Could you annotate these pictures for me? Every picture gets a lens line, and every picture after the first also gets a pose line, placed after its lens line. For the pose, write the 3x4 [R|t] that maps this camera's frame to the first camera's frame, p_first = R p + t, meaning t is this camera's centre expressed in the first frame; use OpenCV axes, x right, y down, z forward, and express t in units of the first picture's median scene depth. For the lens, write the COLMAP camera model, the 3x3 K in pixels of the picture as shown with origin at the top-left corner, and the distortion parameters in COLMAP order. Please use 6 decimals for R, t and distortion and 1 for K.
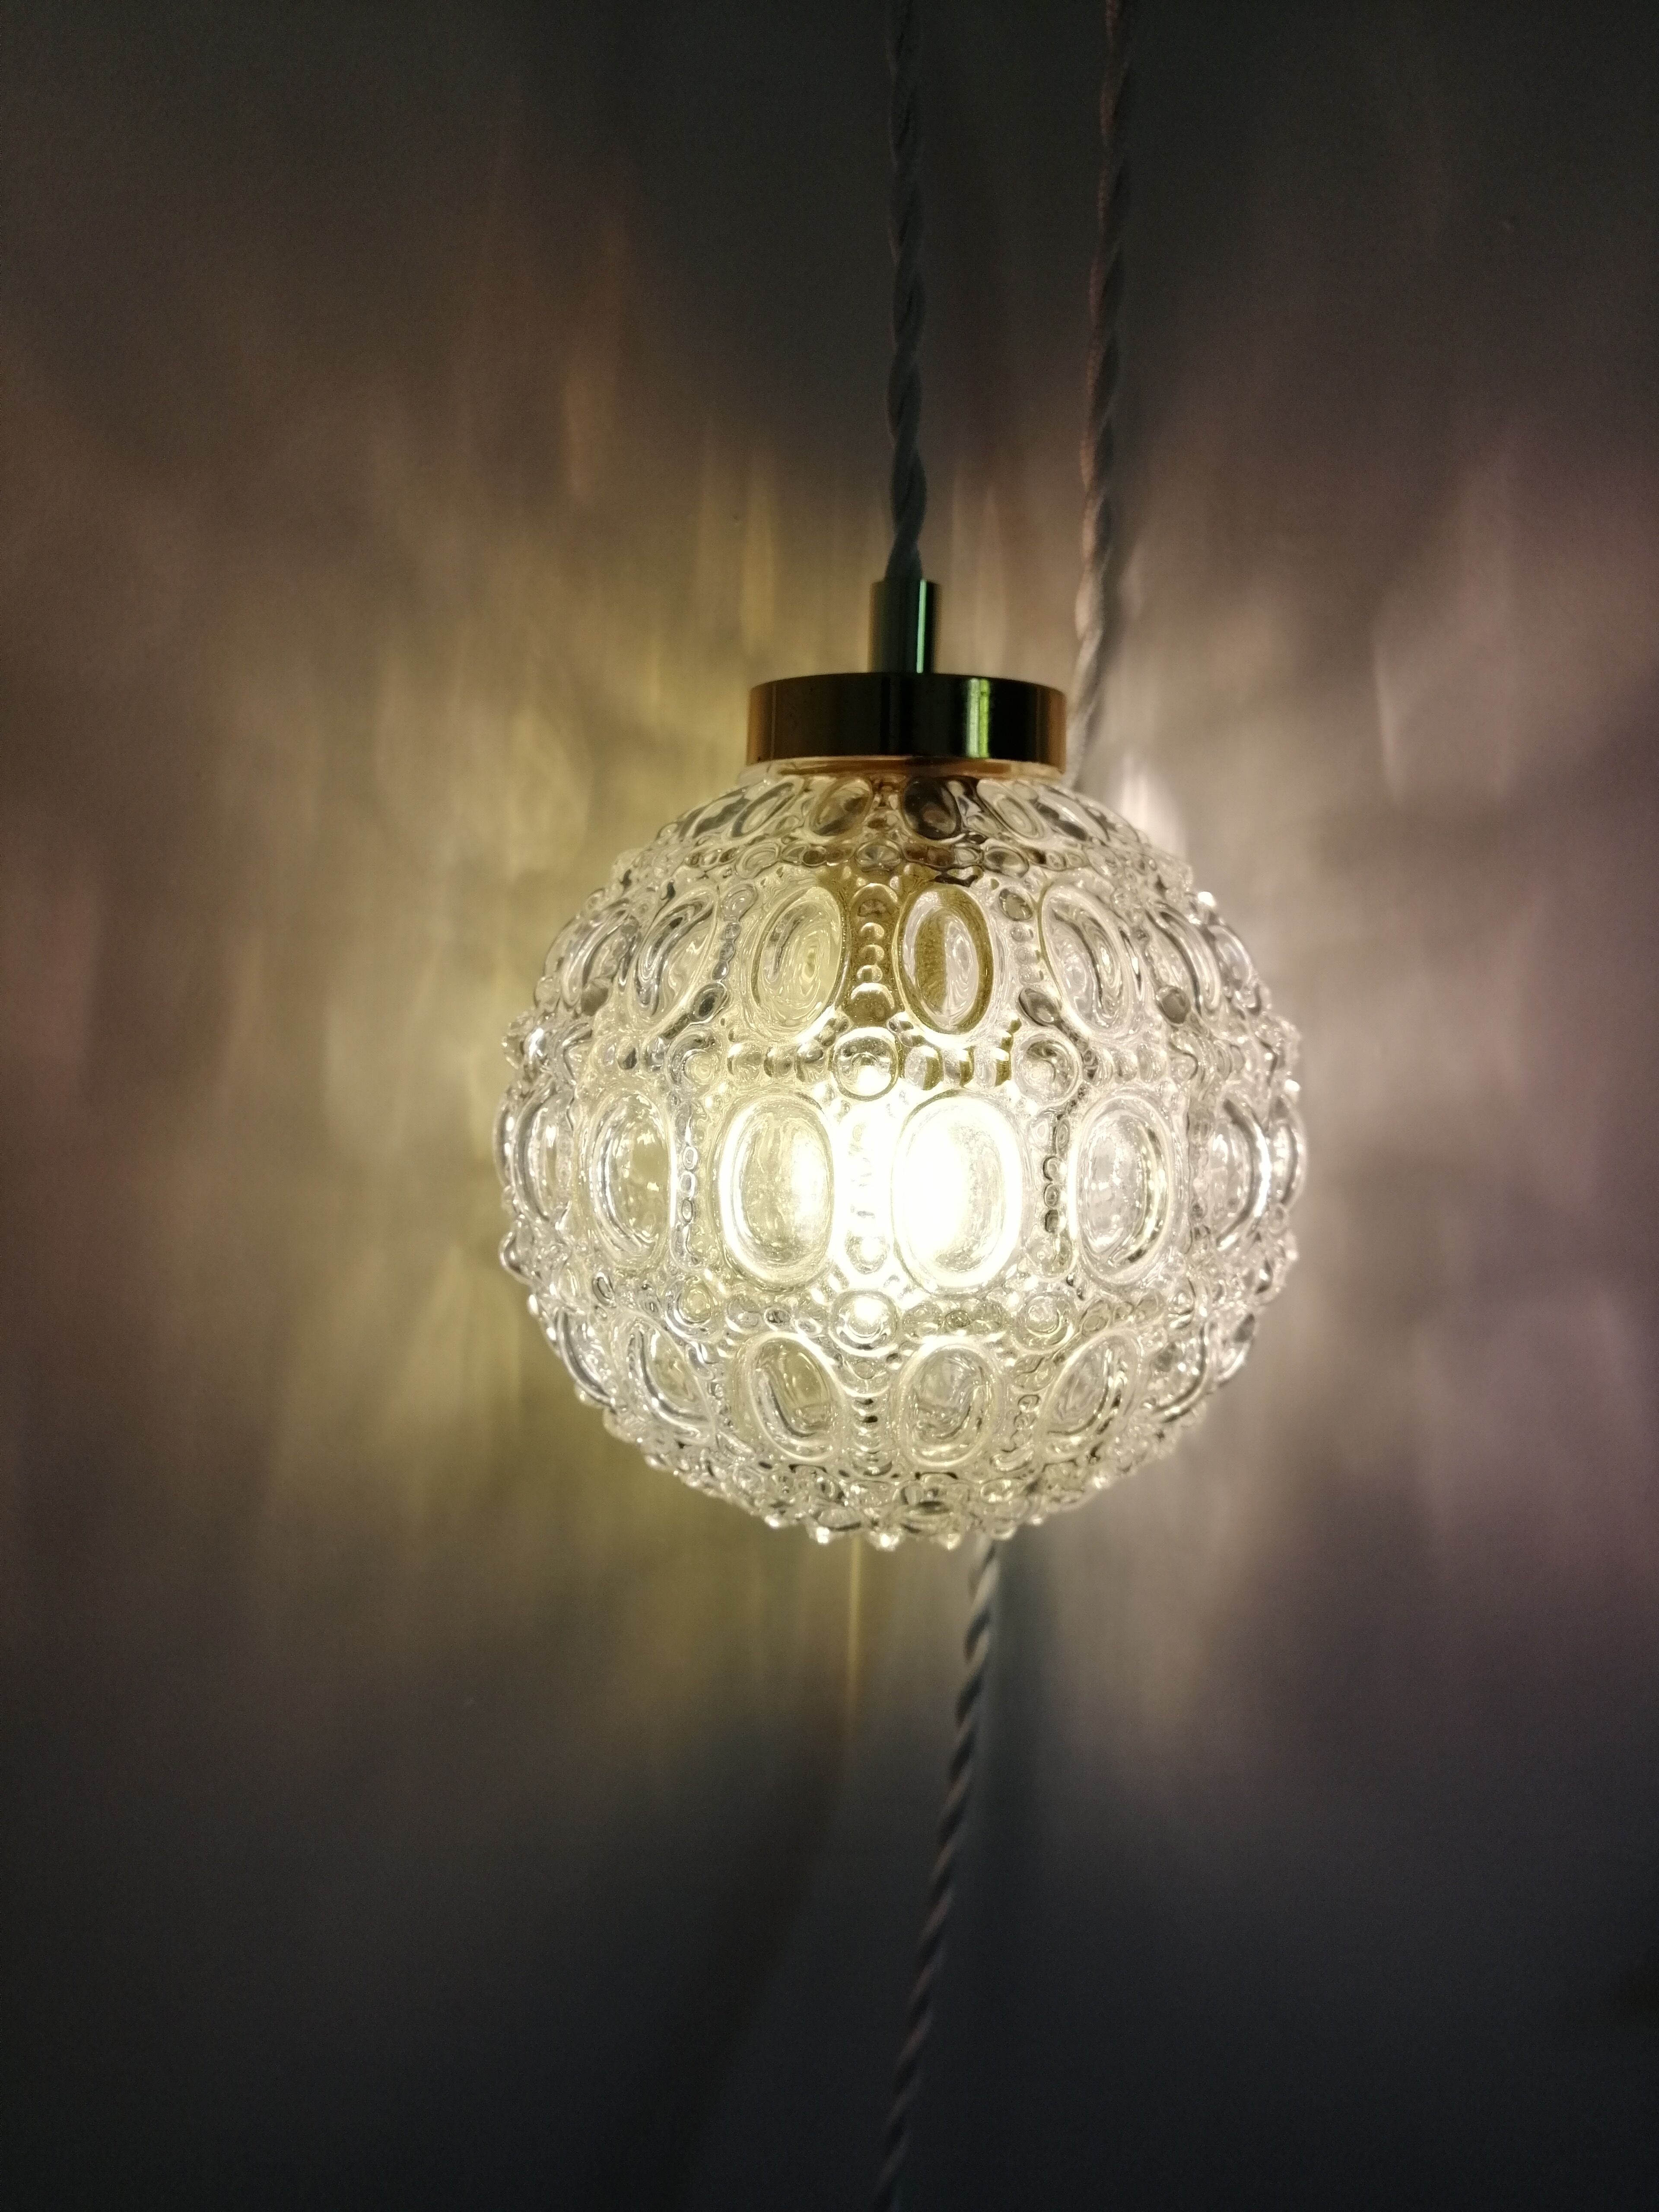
lens RADIAL K [[1728.1, 0, 829.5], [0, 1728.1, 1106.0], [0, 0, 1]] dist [-0.010391, -0.003550]
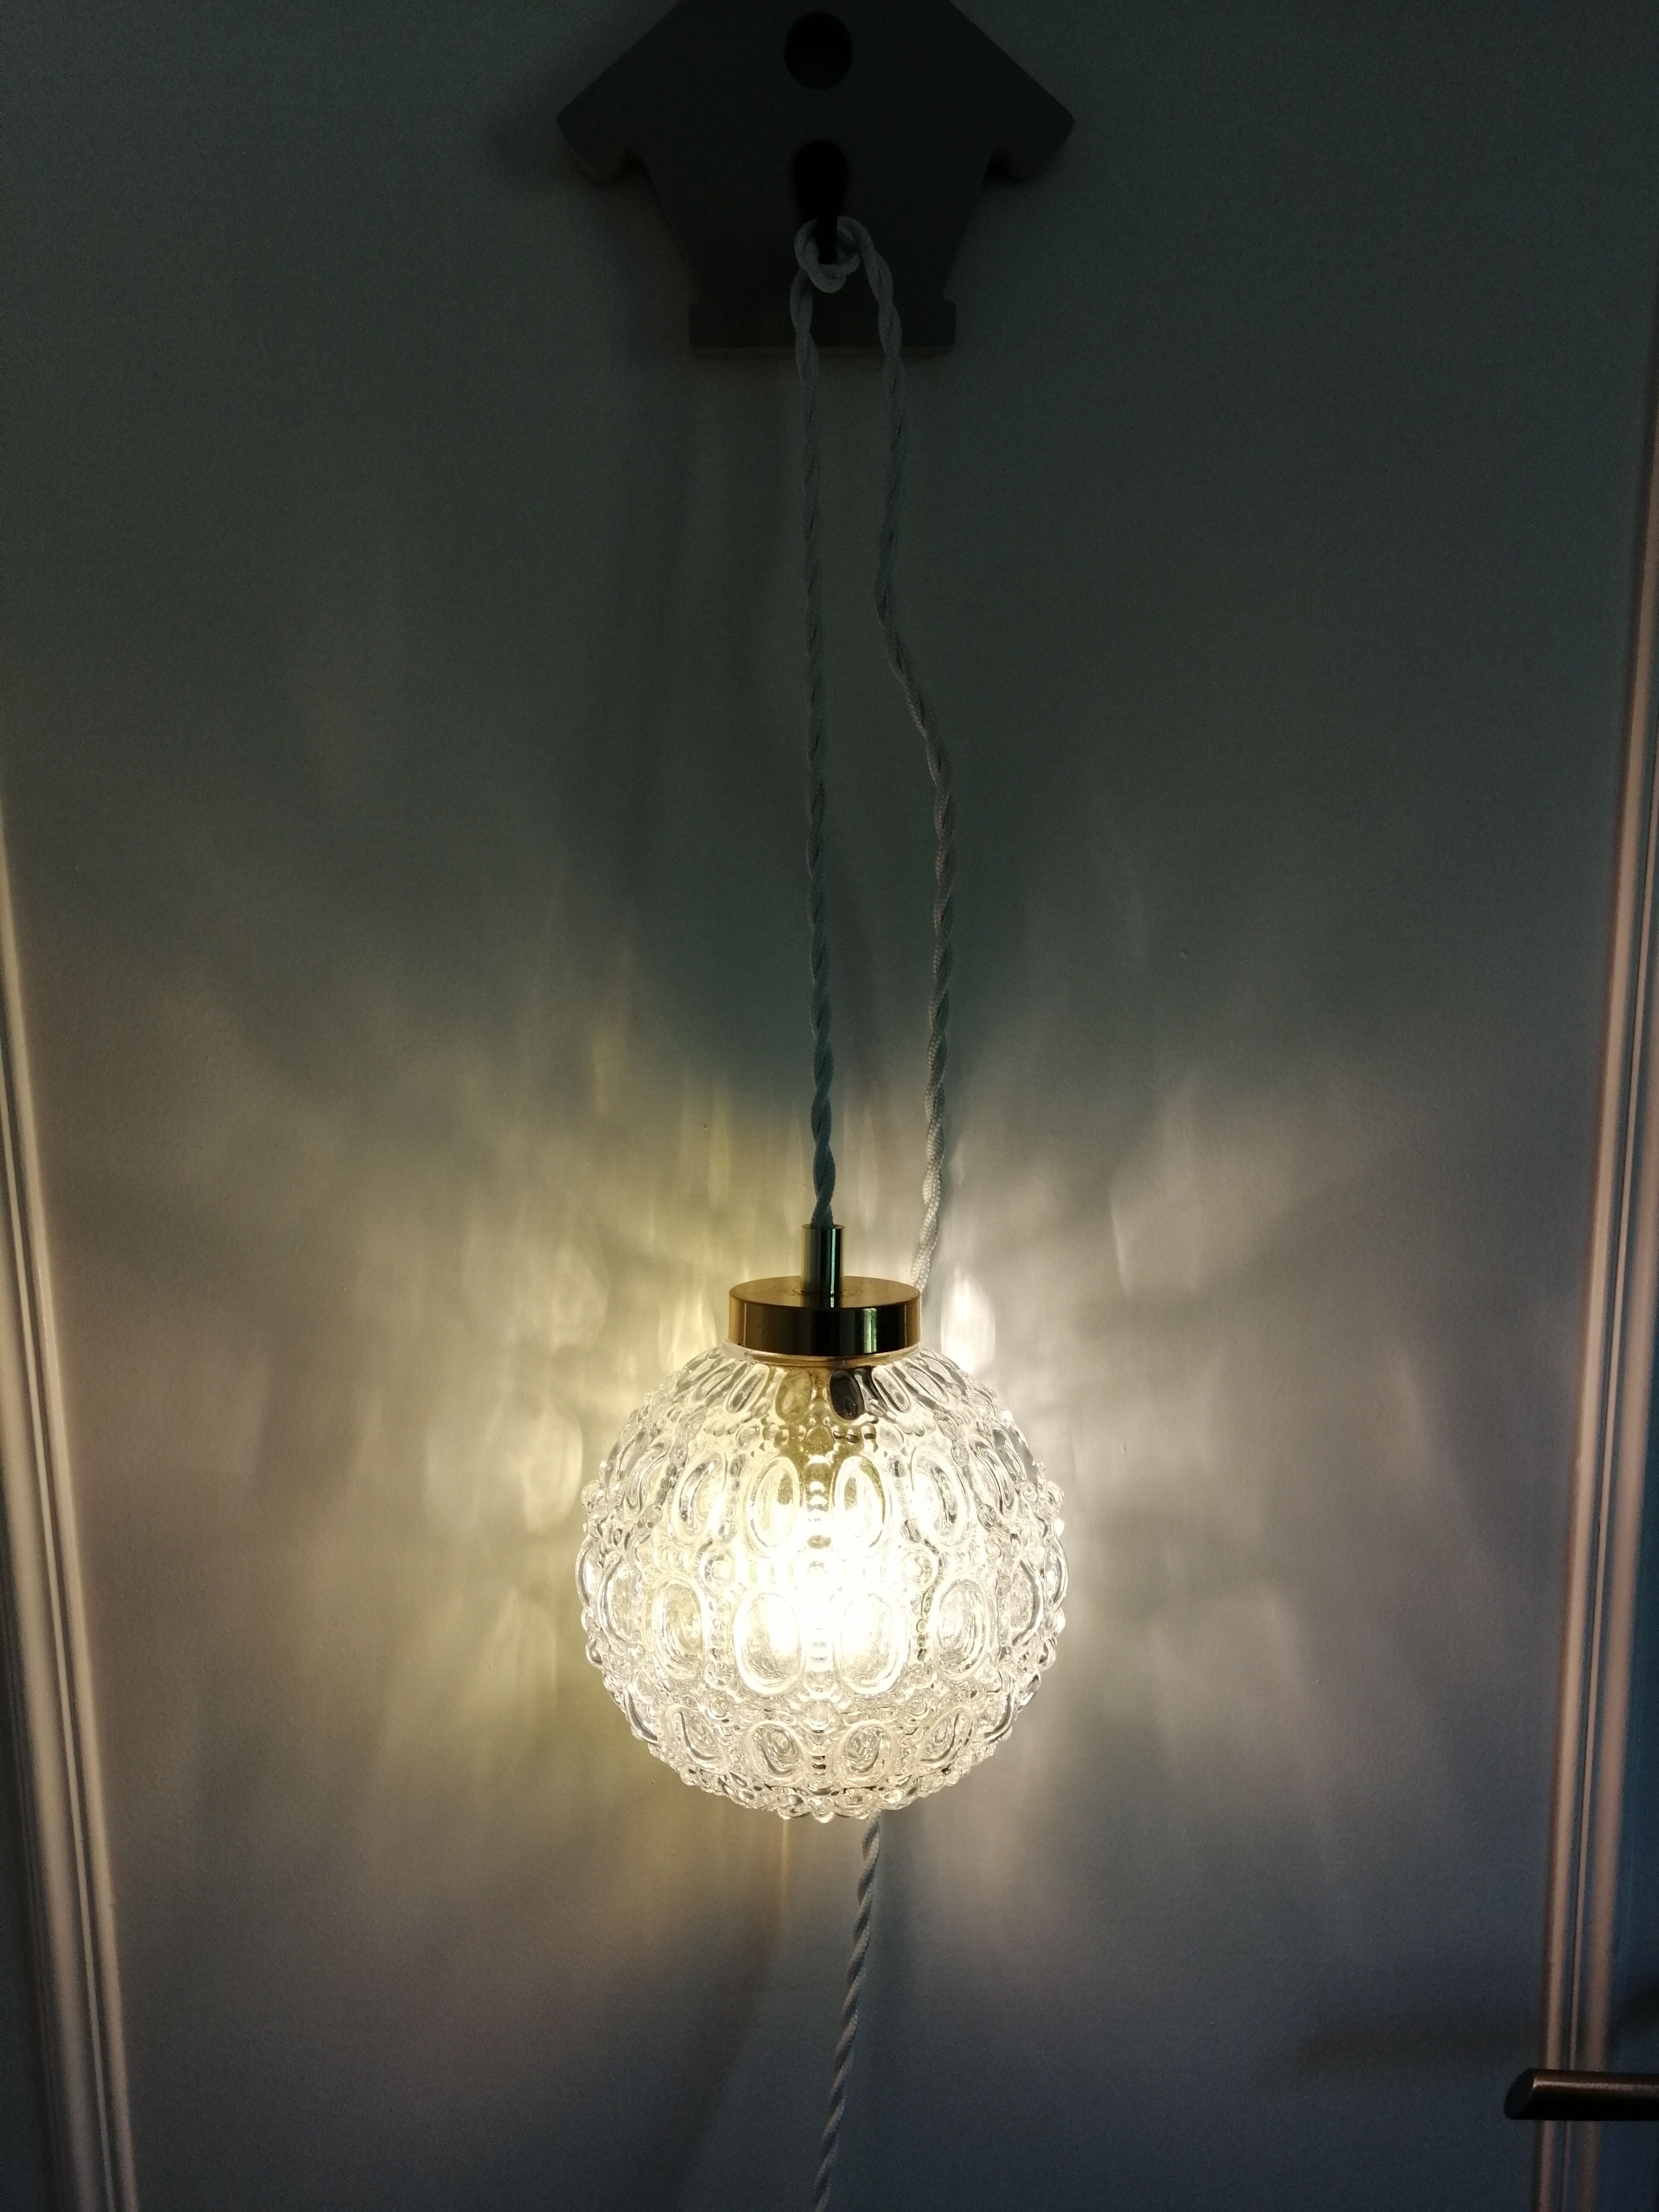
lens RADIAL K [[1704.9, 0, 829.5], [0, 1704.9, 1106.0], [0, 0, 1]] dist [0.012275, 0.001102]
pose [[0.995426, -0.016247, 0.094144, -0.085291], [0.018944, 0.999433, -0.027832, -0.311117], [-0.093639, 0.029488, 0.995169, -0.528943]]
